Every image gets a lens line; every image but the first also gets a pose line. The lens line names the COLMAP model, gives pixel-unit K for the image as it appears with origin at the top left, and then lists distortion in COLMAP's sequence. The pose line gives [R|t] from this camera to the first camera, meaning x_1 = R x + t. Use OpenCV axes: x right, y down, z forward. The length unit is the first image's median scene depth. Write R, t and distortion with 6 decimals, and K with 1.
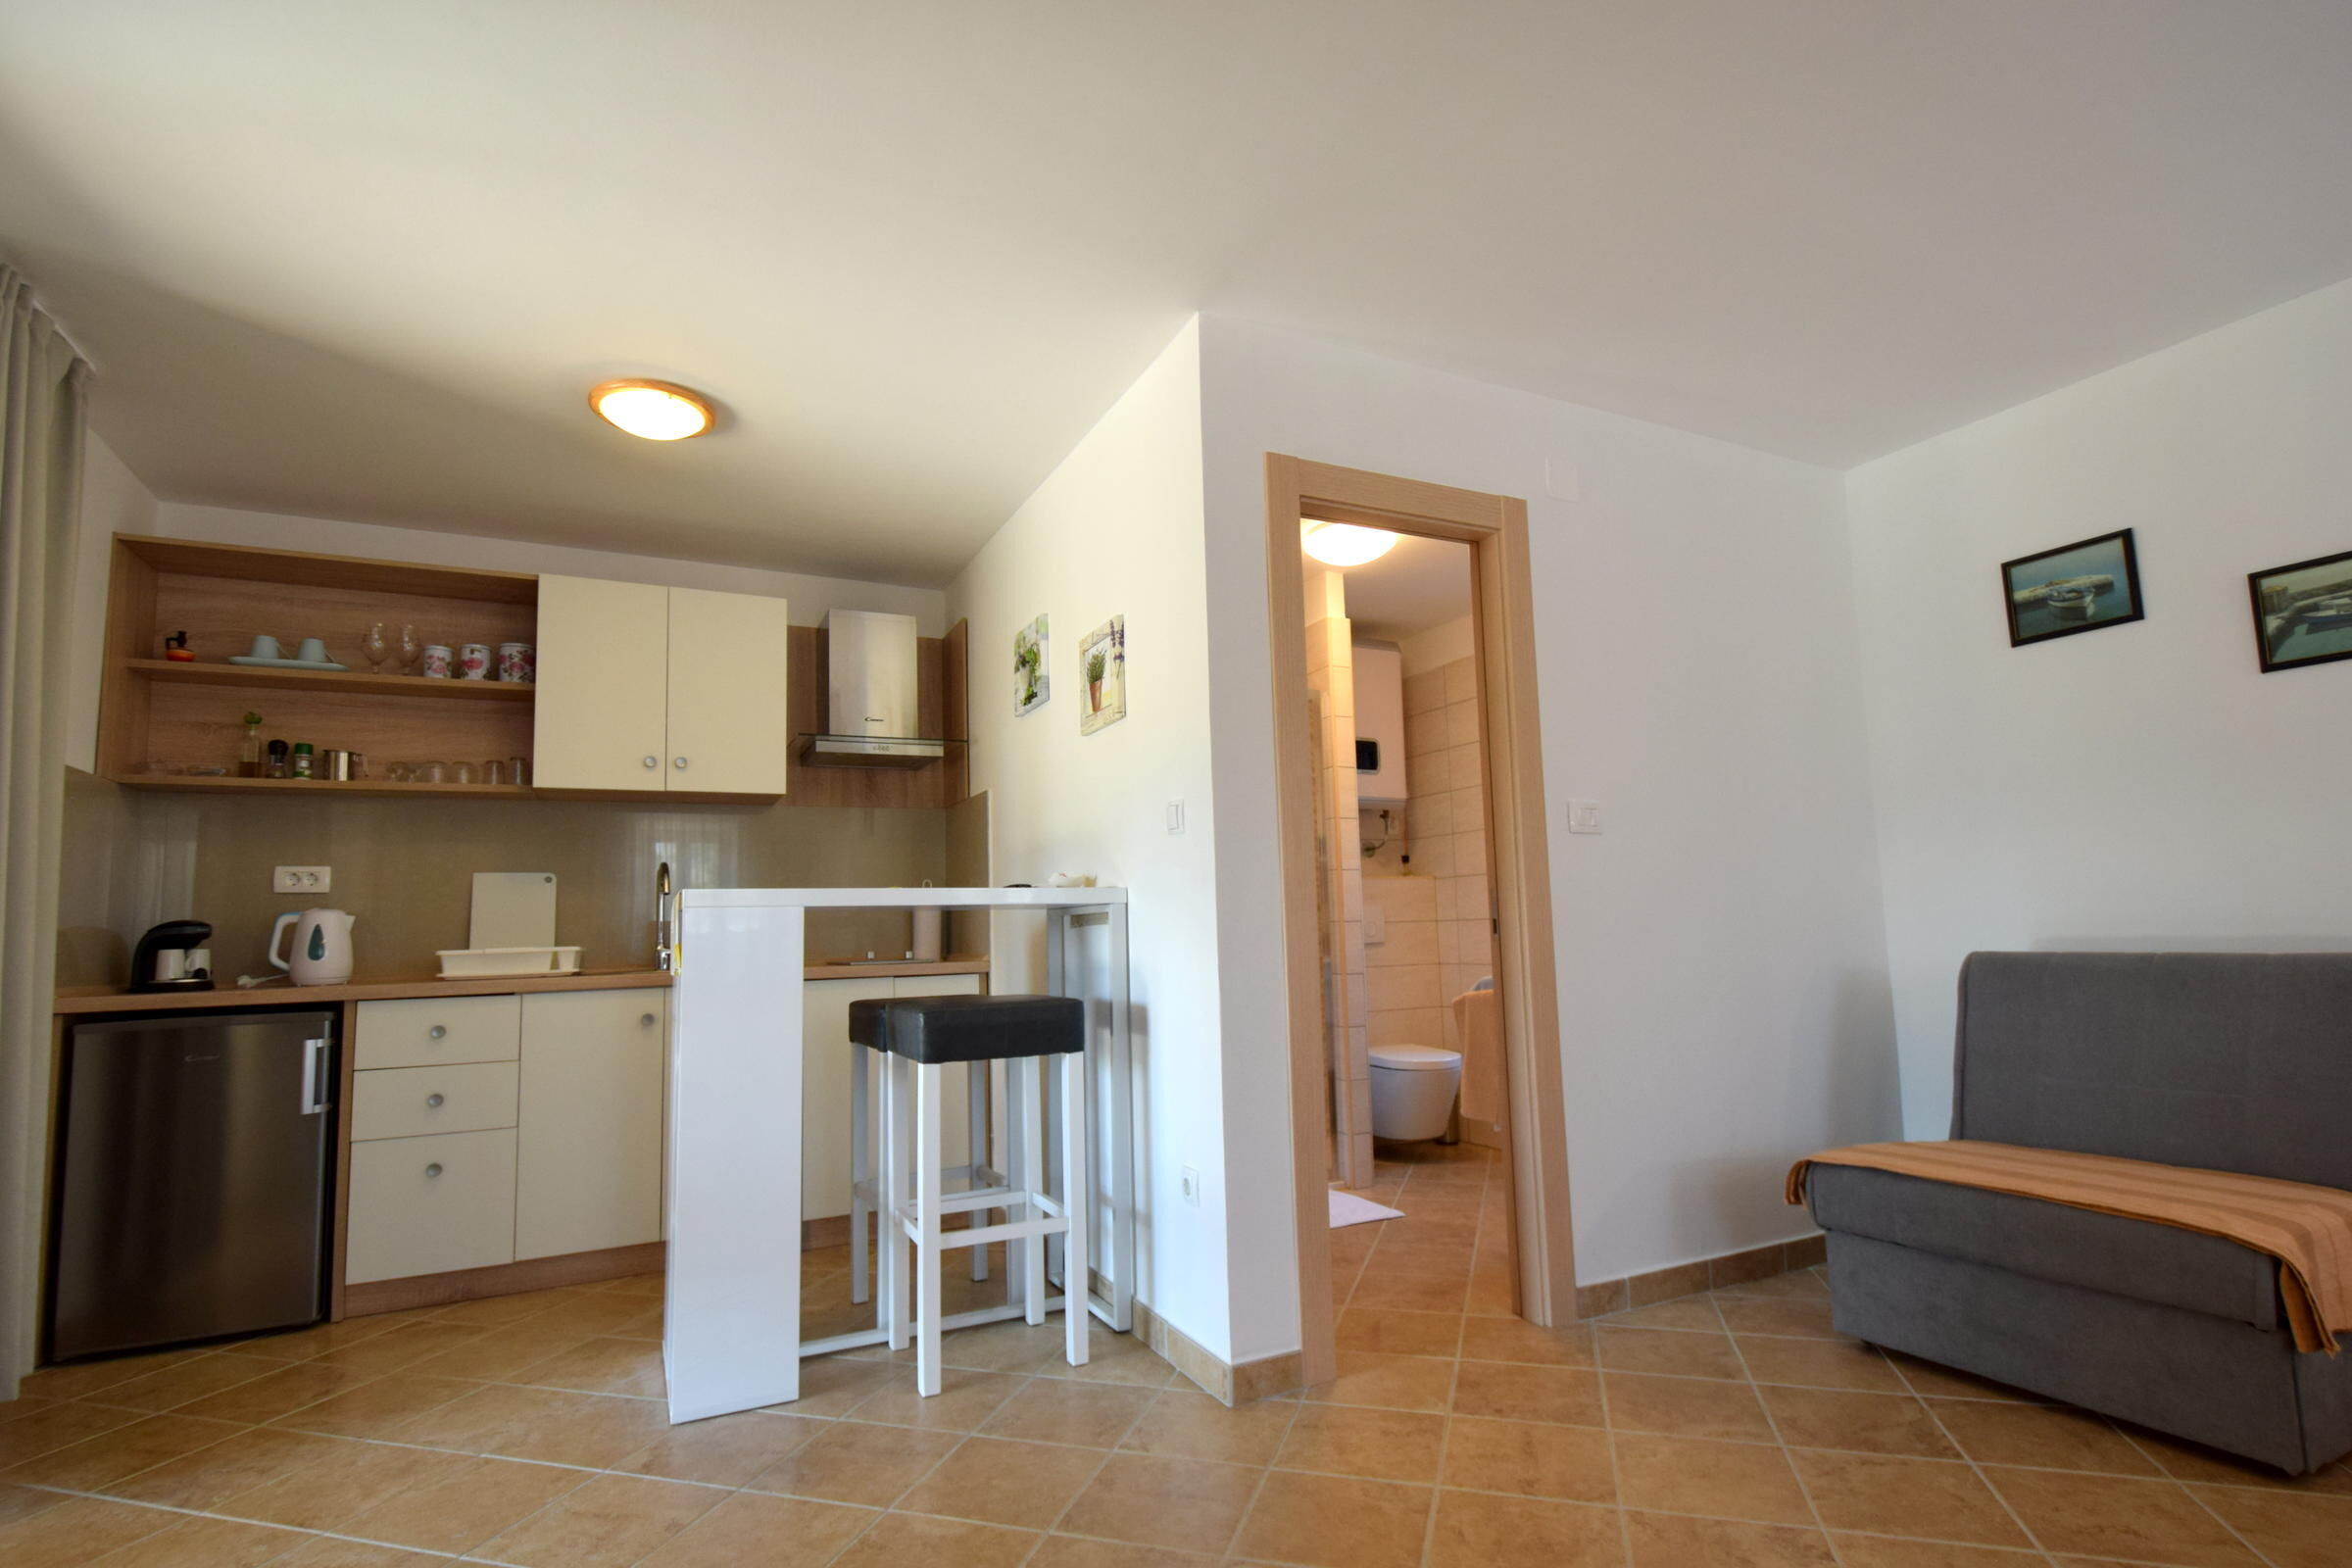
lens RADIAL K [[1116.1, 0, 1186.5], [0, 1116.1, 822.0], [0, 0, 1]] dist [0.010580, -0.010086]
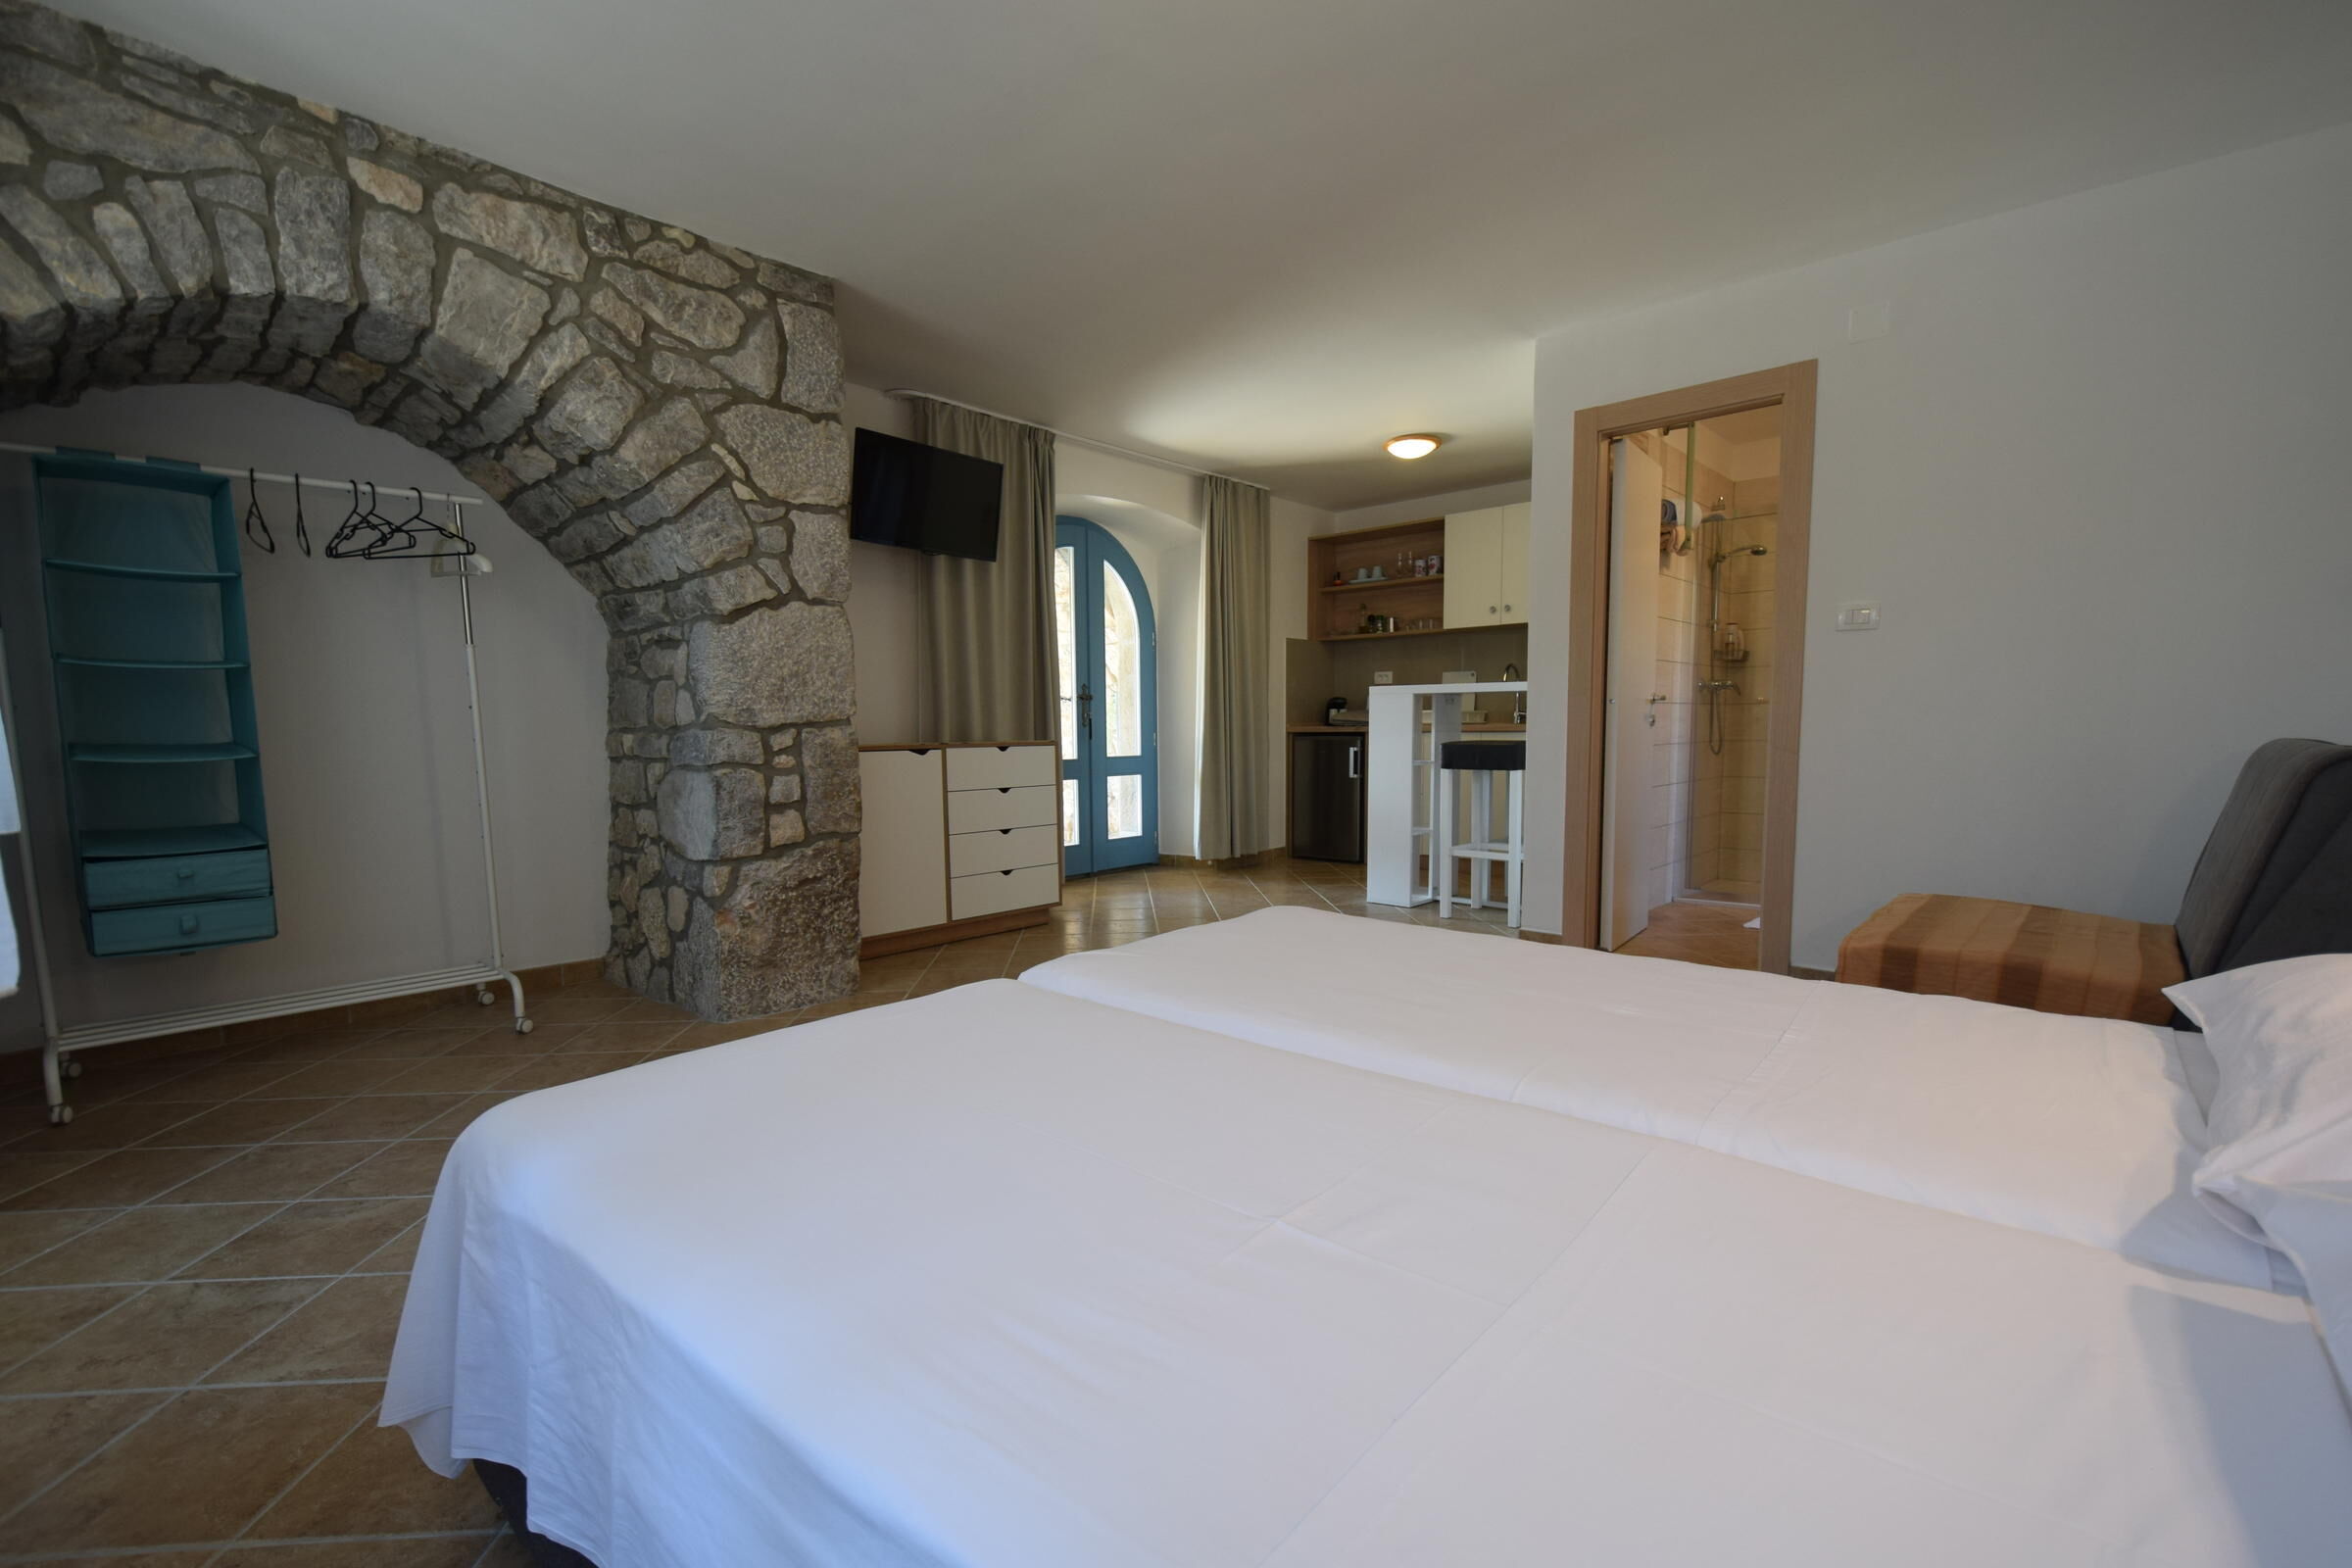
lens RADIAL K [[1022.3, 0, 1187.1], [0, 1022.3, 819.9], [0, 0, 1]] dist [0.007325, -0.007788]
pose [[0.353862, 0.113834, -0.928344, 1.072046], [0.093149, 0.983342, 0.156084, -0.026307], [0.930647, -0.141707, 0.337364, -0.088859]]
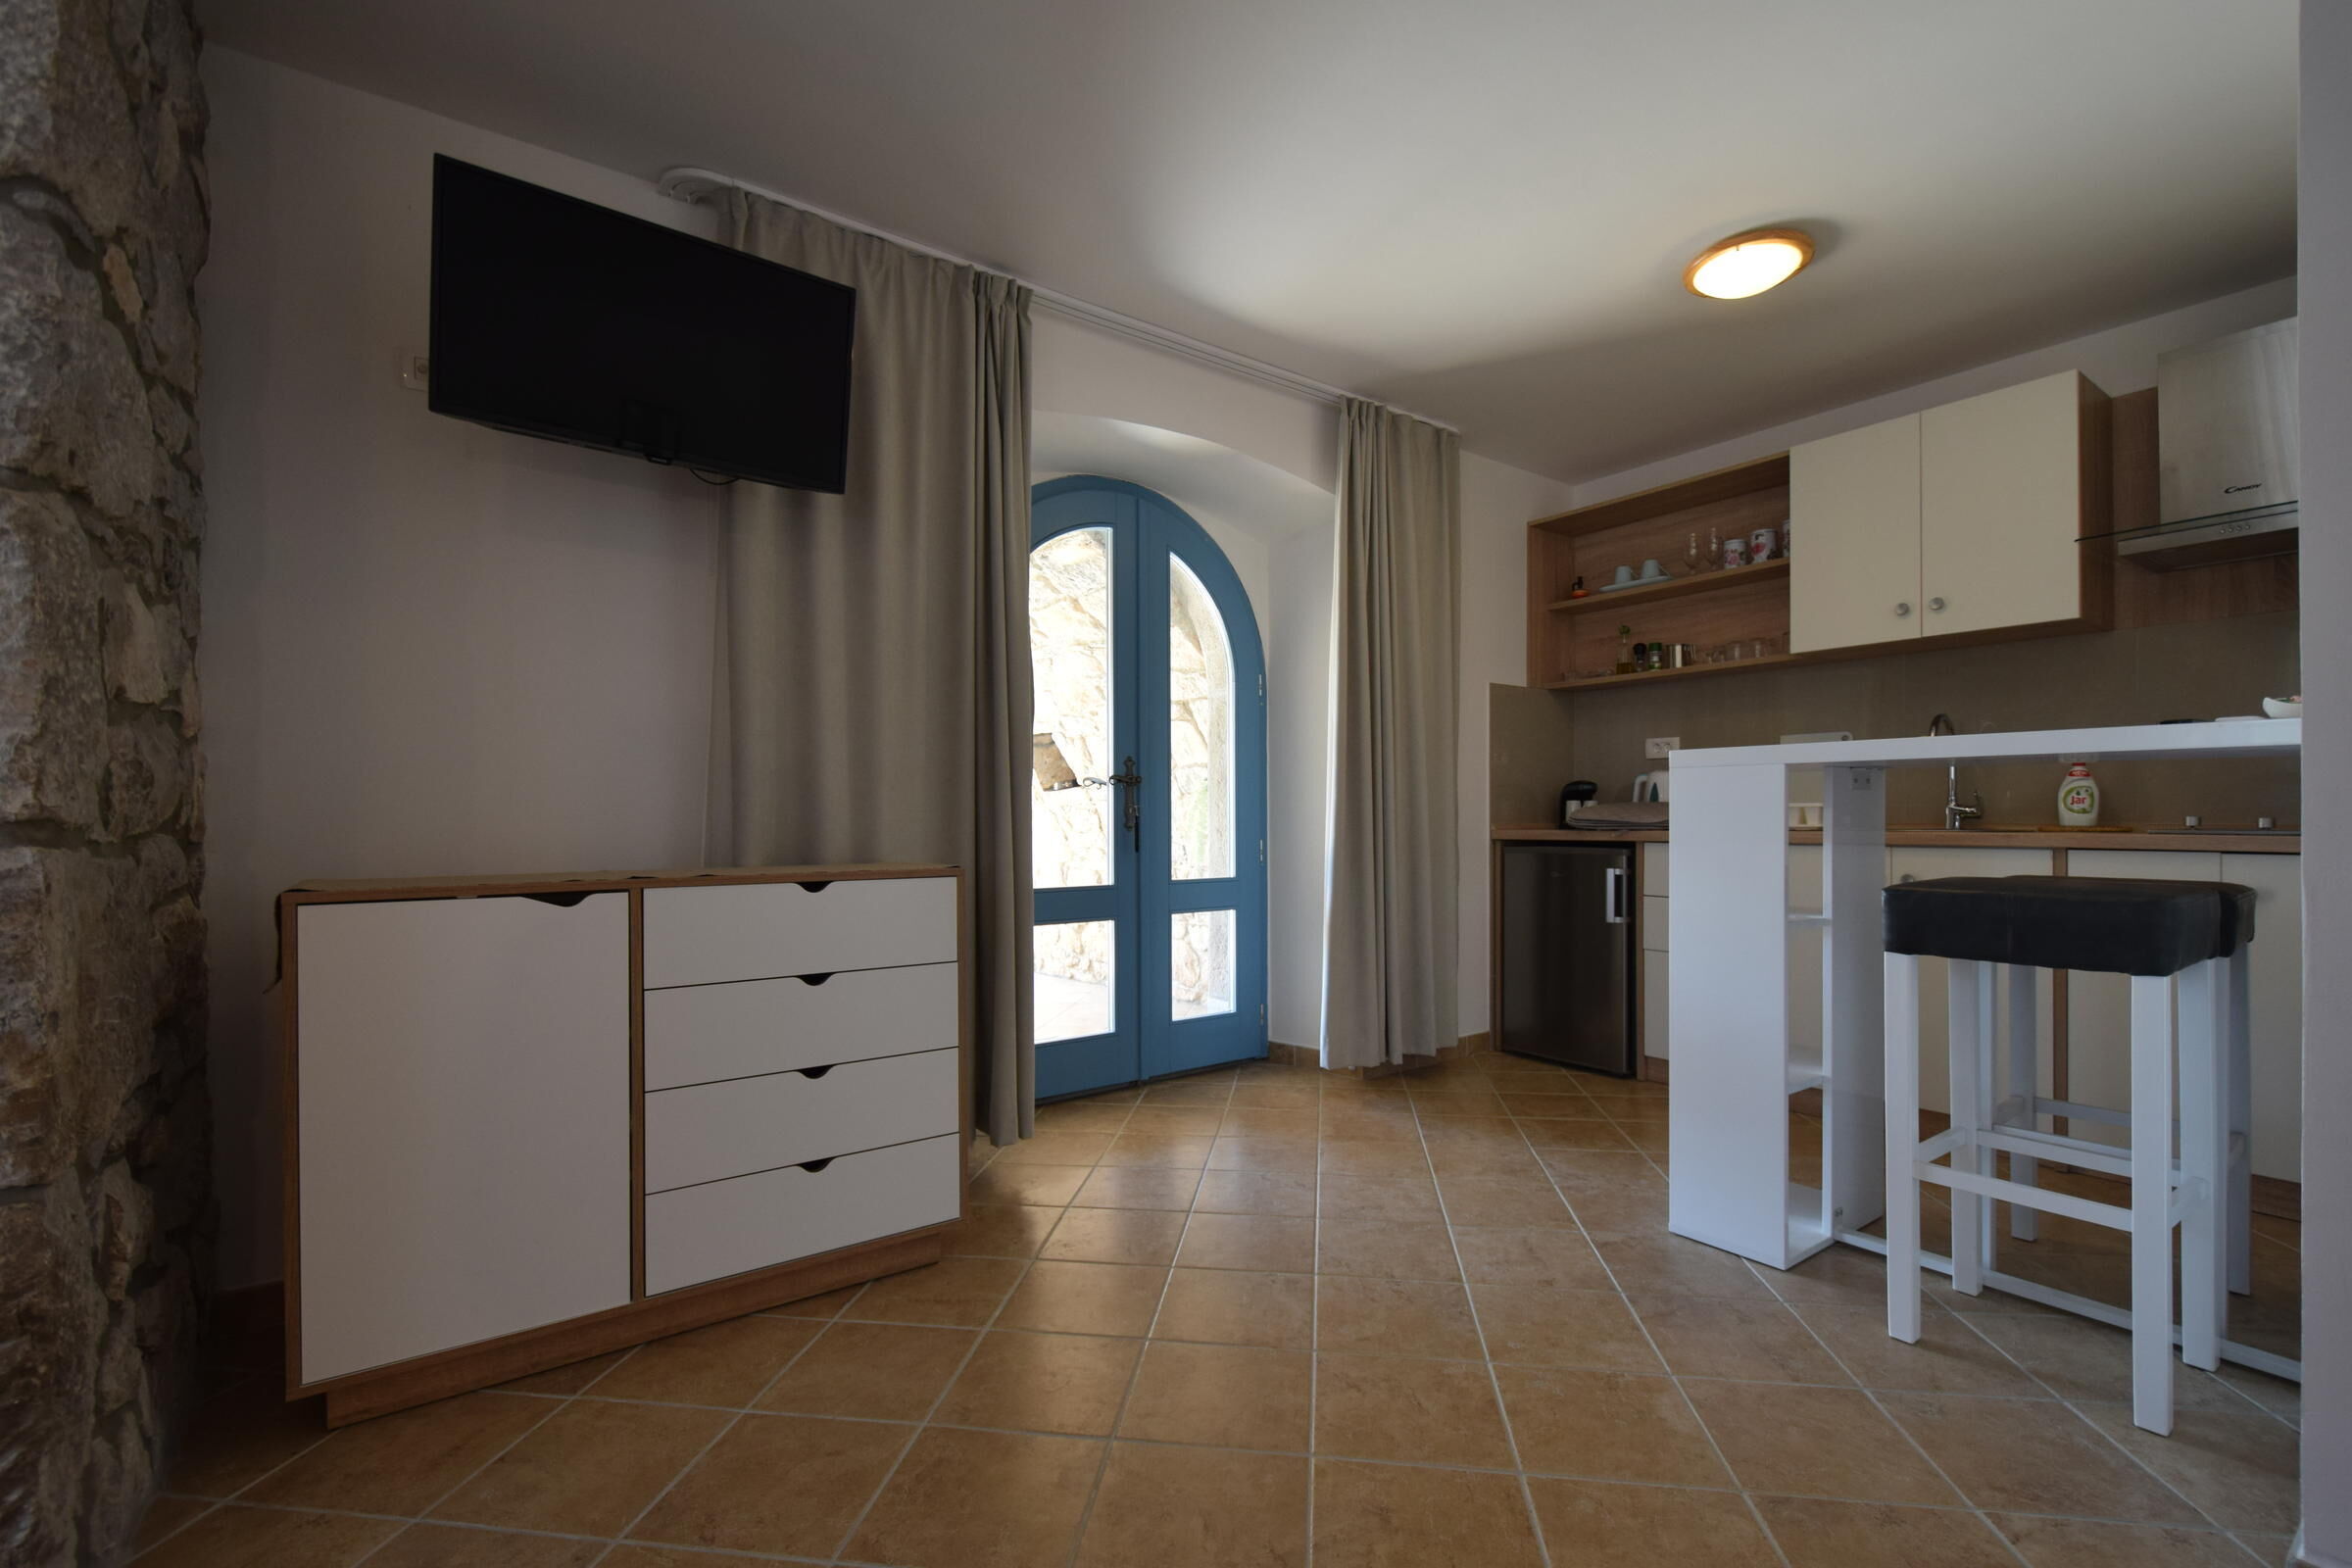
lens RADIAL K [[1022.3, 0, 1187.1], [0, 1022.3, 819.9], [0, 0, 1]] dist [0.007325, -0.007788]
pose [[0.154599, 0.032133, -0.987455, 0.326627], [0.099400, 0.993894, 0.047905, 0.024800], [0.982964, -0.105559, 0.150460, 0.297083]]
